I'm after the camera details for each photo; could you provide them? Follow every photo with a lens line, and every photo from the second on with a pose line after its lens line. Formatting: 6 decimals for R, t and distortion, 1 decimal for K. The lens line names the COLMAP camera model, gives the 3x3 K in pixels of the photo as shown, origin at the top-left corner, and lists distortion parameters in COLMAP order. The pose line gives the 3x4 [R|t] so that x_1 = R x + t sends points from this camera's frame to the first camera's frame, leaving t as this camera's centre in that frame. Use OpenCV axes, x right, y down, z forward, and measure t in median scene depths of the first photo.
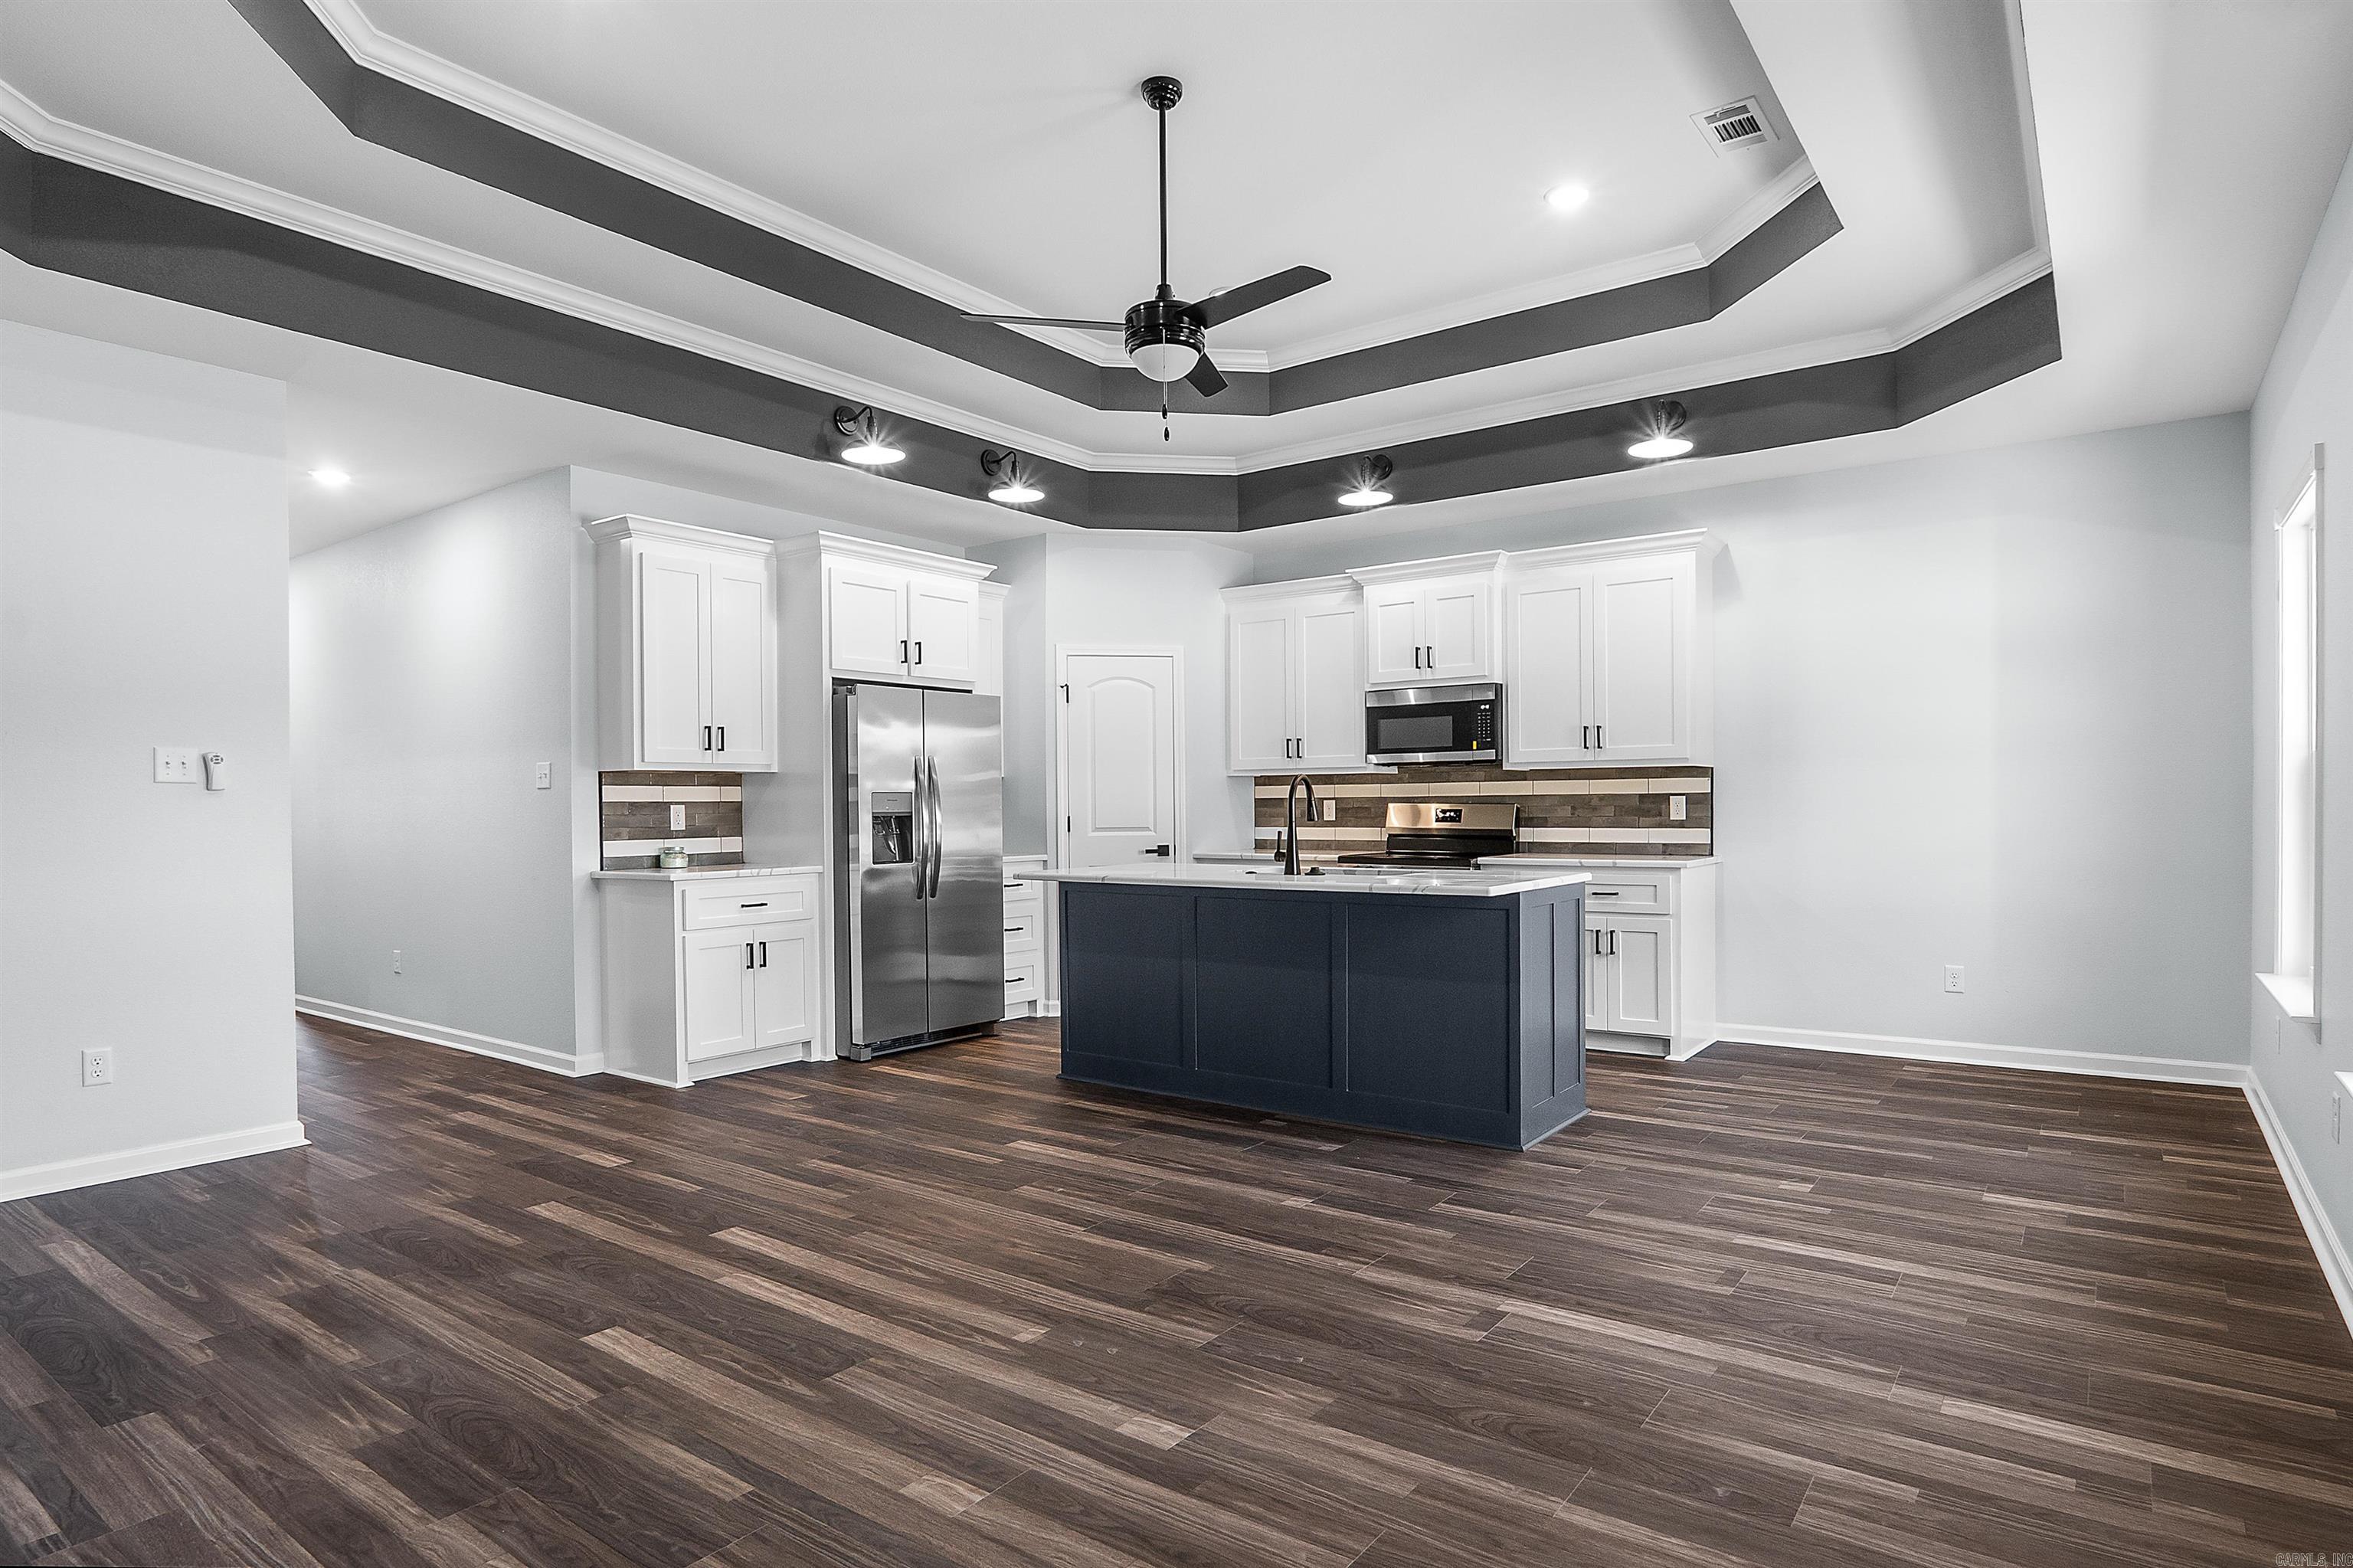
lens RADIAL K [[1270.0, 0, 1187.7], [0, 1270.0, 806.9], [0, 0, 1]] dist [-0.026676, 0.000624]
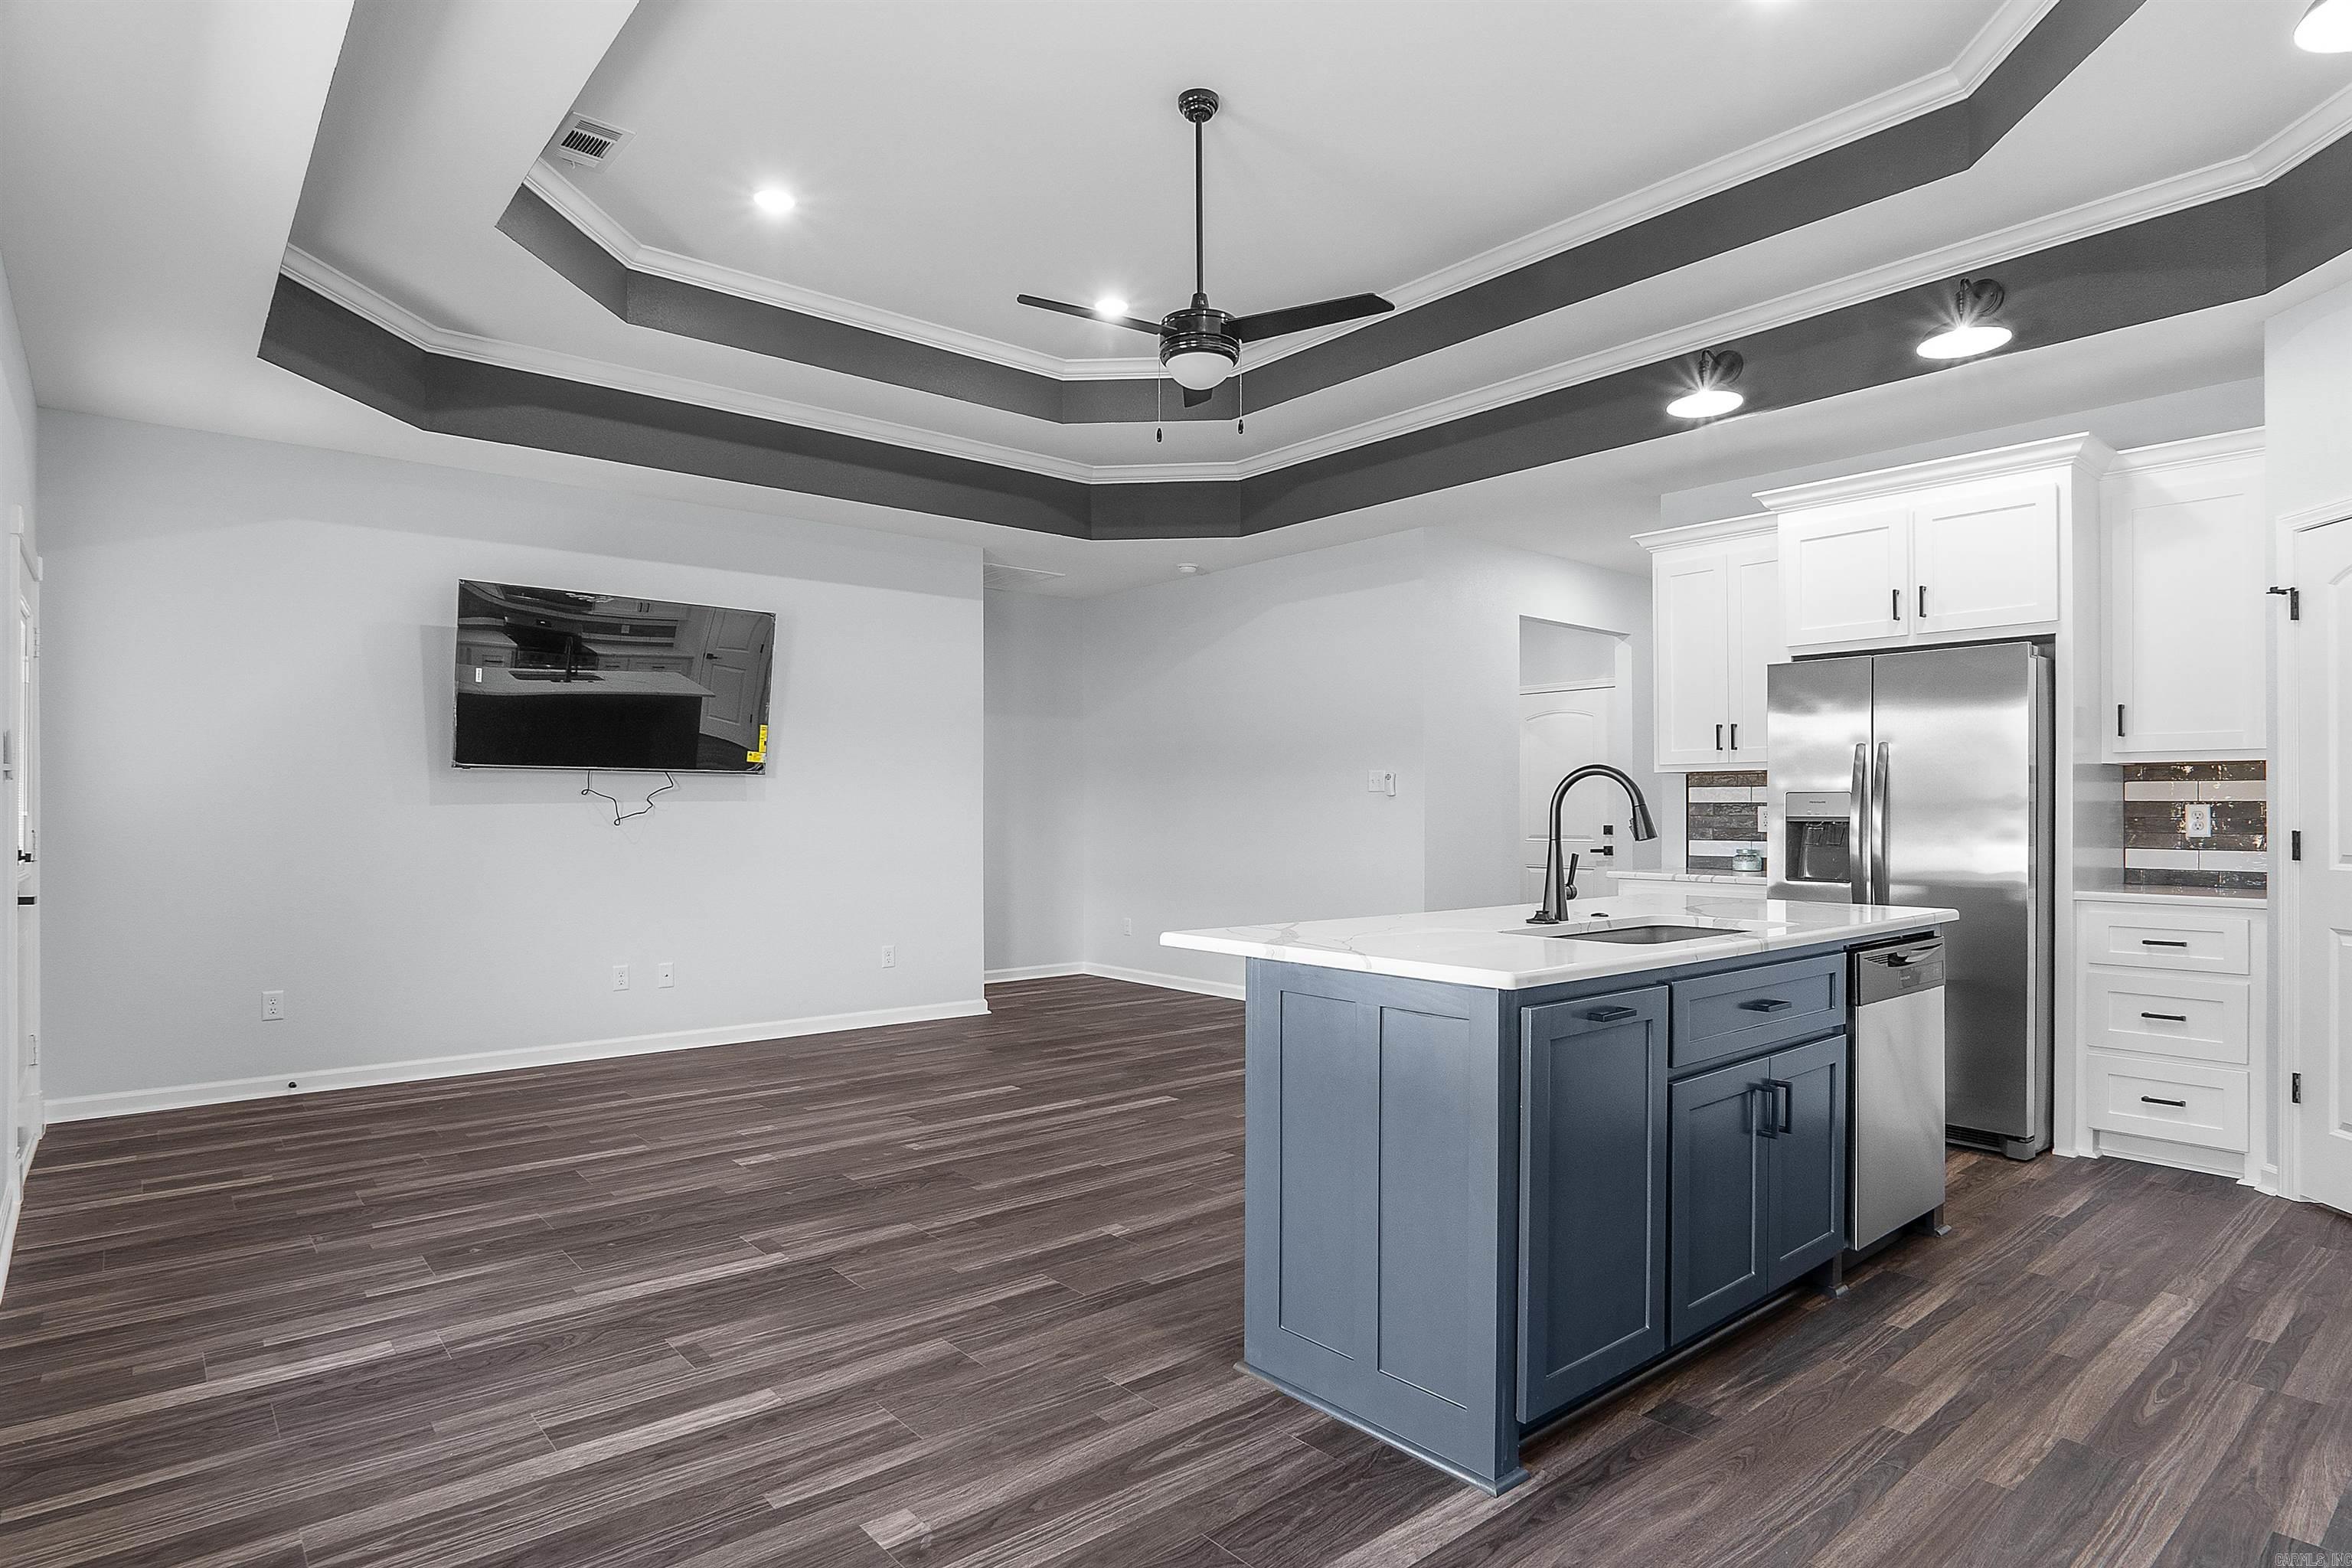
lens RADIAL K [[1269.4, 0, 1187.2], [0, 1269.4, 806.9], [0, 0, 1]] dist [-0.026676, 0.000624]
pose [[-0.229876, 0.006074, -0.973201, 1.046495], [-0.000241, 0.999980, 0.006298, -0.011366], [0.973220, 0.001682, -0.229870, 1.334953]]
